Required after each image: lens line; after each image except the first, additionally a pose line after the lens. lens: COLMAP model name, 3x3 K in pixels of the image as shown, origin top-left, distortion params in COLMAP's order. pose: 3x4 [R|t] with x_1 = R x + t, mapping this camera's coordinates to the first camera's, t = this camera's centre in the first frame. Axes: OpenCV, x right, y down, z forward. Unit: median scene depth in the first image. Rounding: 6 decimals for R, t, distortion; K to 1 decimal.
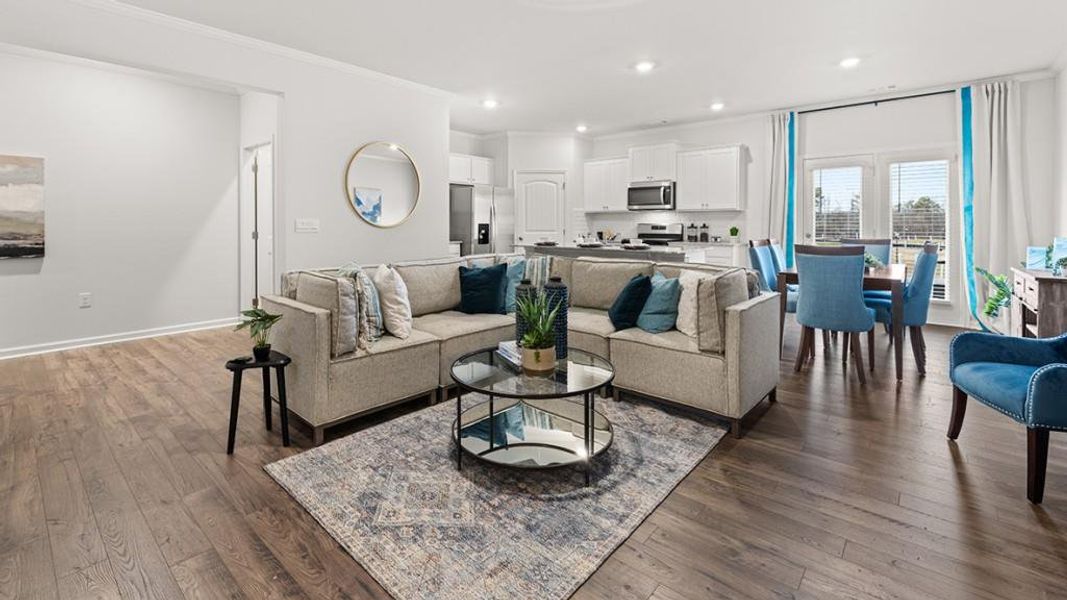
lens RADIAL K [[454.5, 0, 520.7], [0, 454.5, 228.6], [0, 0, 1]] dist [-0.001014, -0.000069]
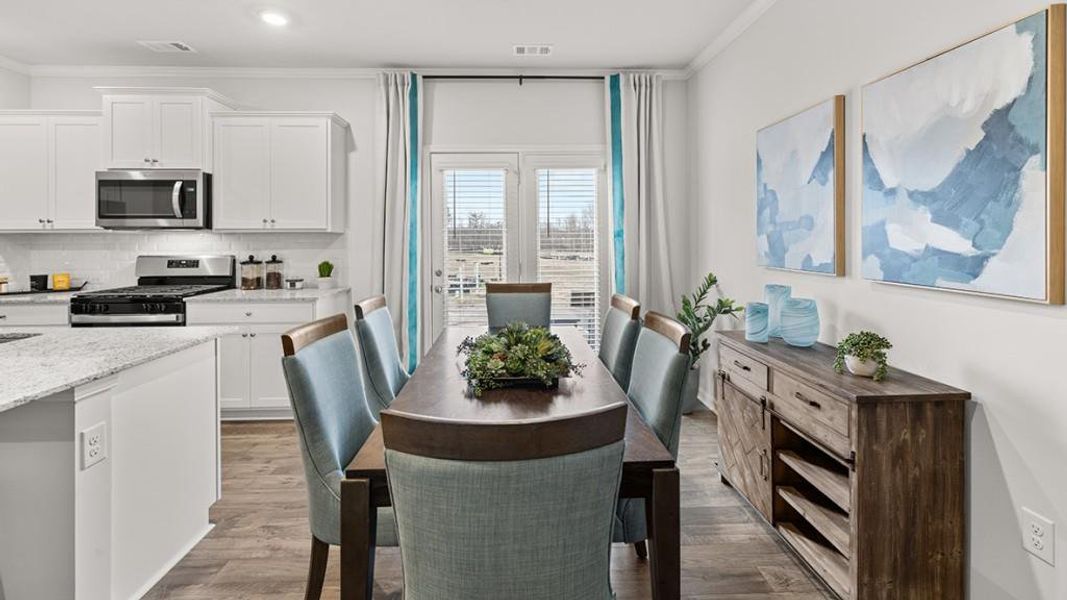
lens RADIAL K [[447.6, 0, 528.0], [0, 447.6, 237.1], [0, 0, 1]] dist [-0.002932, -0.000239]
pose [[0.729680, -0.006088, 0.683762, 0.281643], [0.011169, 0.999933, -0.003016, -0.029886], [-0.683698, 0.009838, 0.729699, 0.434594]]
